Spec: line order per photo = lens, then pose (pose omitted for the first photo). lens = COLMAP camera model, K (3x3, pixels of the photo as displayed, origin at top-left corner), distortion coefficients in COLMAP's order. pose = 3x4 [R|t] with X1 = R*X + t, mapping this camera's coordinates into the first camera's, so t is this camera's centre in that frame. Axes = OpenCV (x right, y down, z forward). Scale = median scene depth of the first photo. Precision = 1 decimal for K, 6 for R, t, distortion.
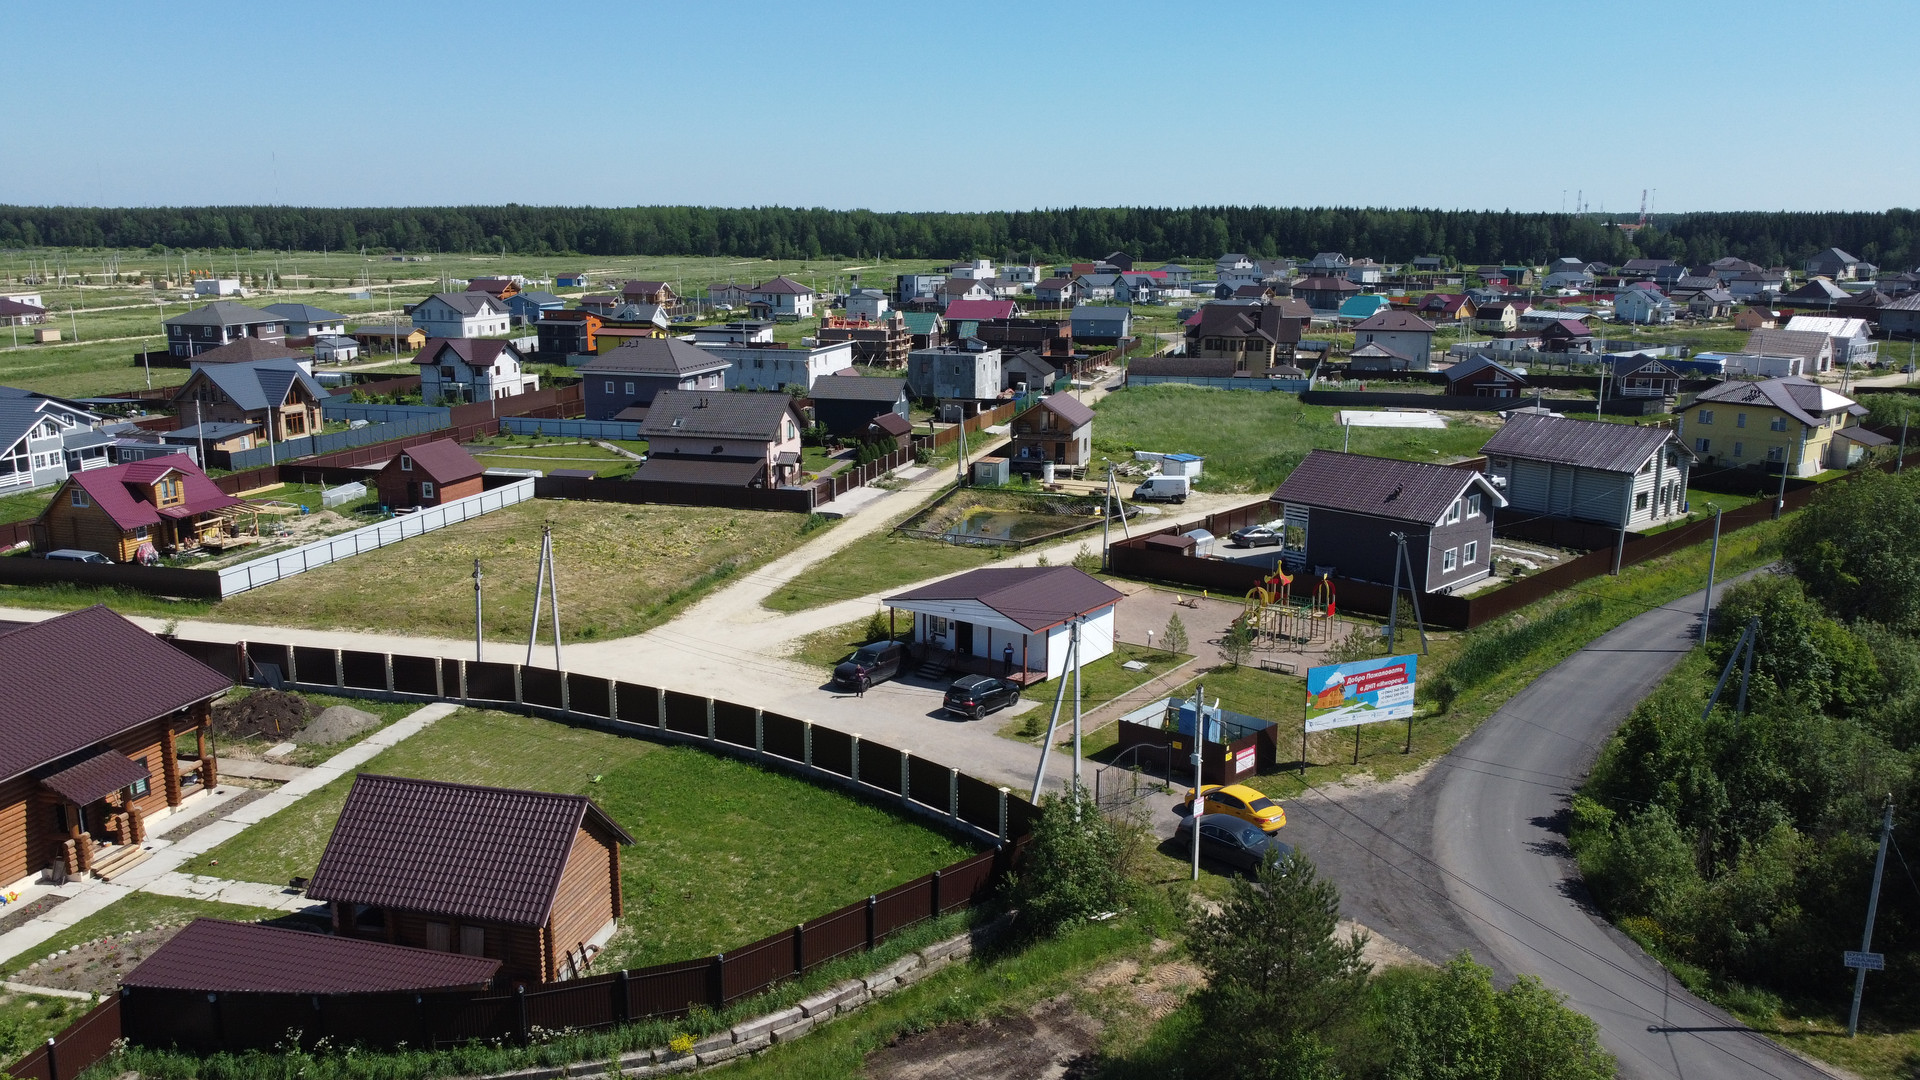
lens RADIAL K [[1439.9, 0, 946.7], [0, 1439.9, 537.2], [0, 0, 1]] dist [-0.006577, -0.006819]
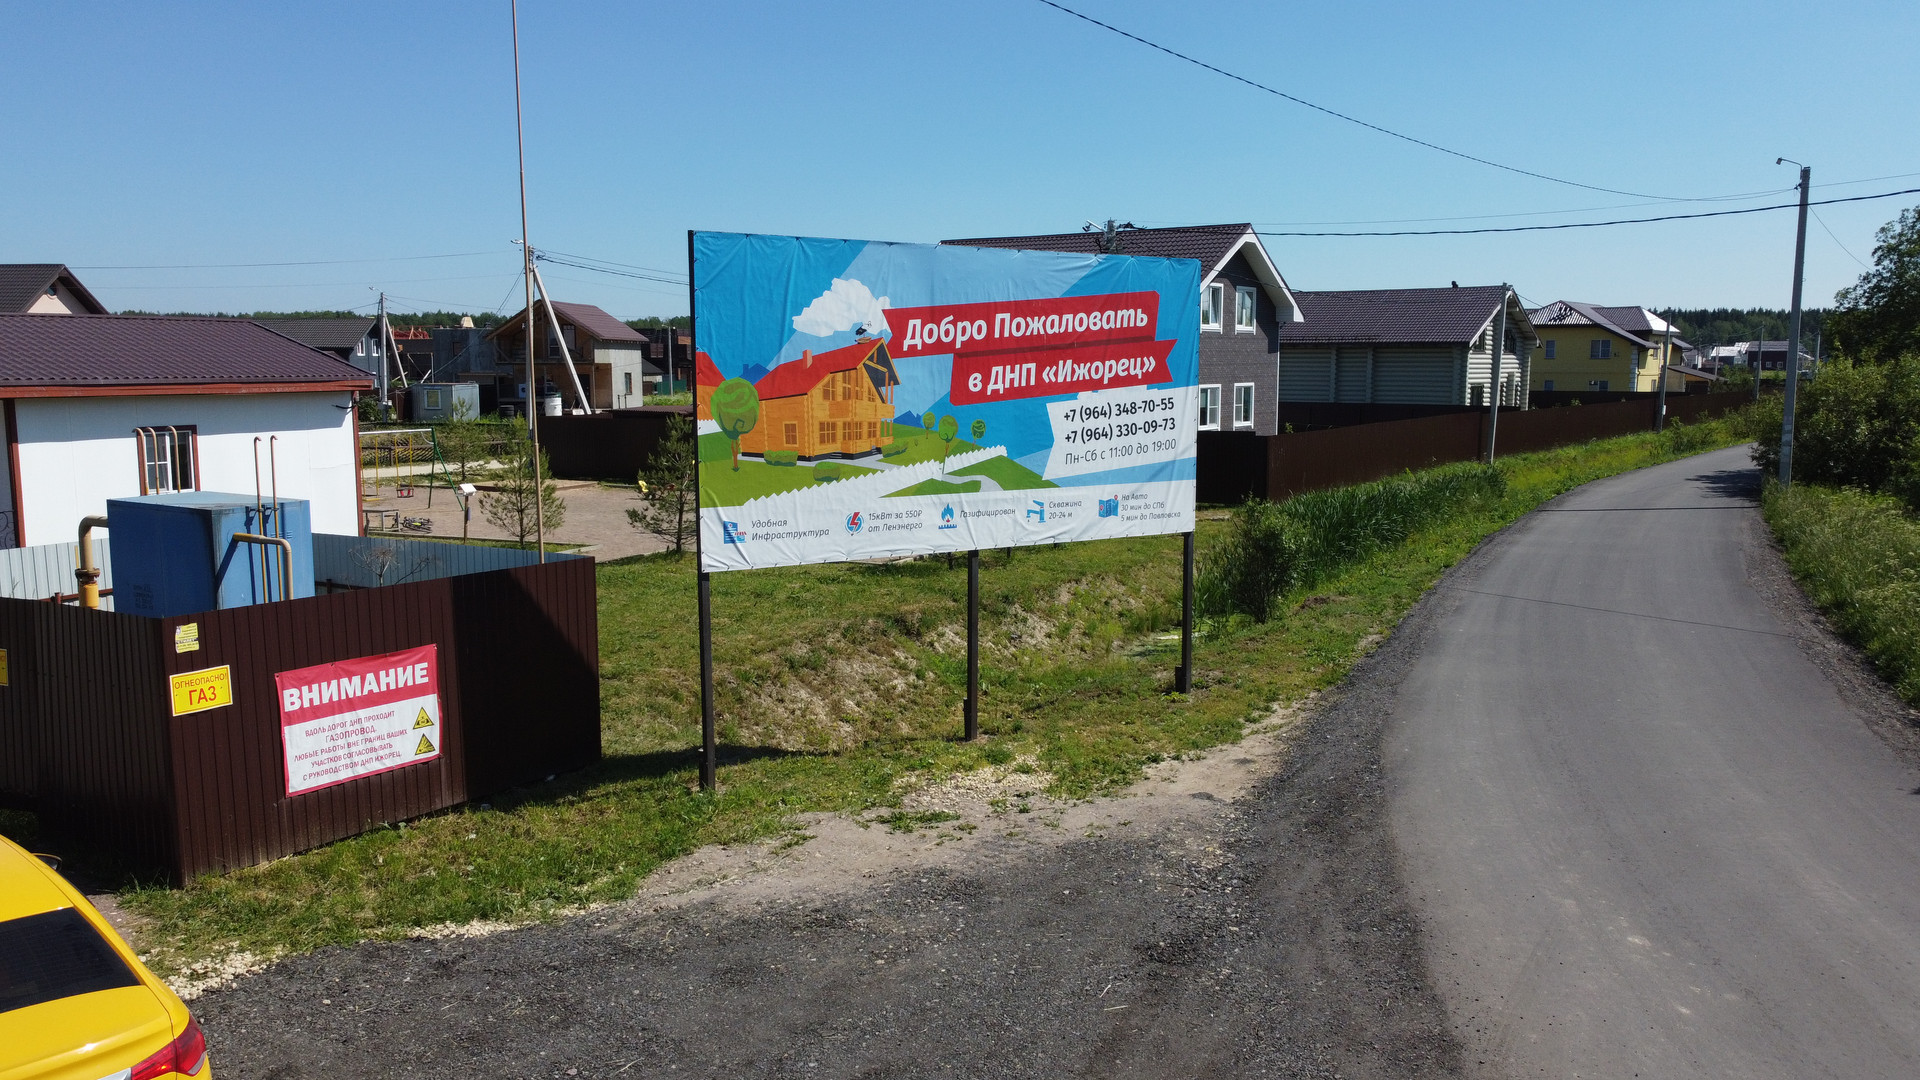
lens RADIAL K [[1439.9, 0, 946.7], [0, 1439.9, 537.2], [0, 0, 1]] dist [-0.006577, -0.006819]
pose [[0.980805, -0.027883, 0.192987, 0.135726], [0.046209, 0.994767, -0.091121, 0.083663], [-0.189437, 0.098289, 0.976961, 0.443829]]
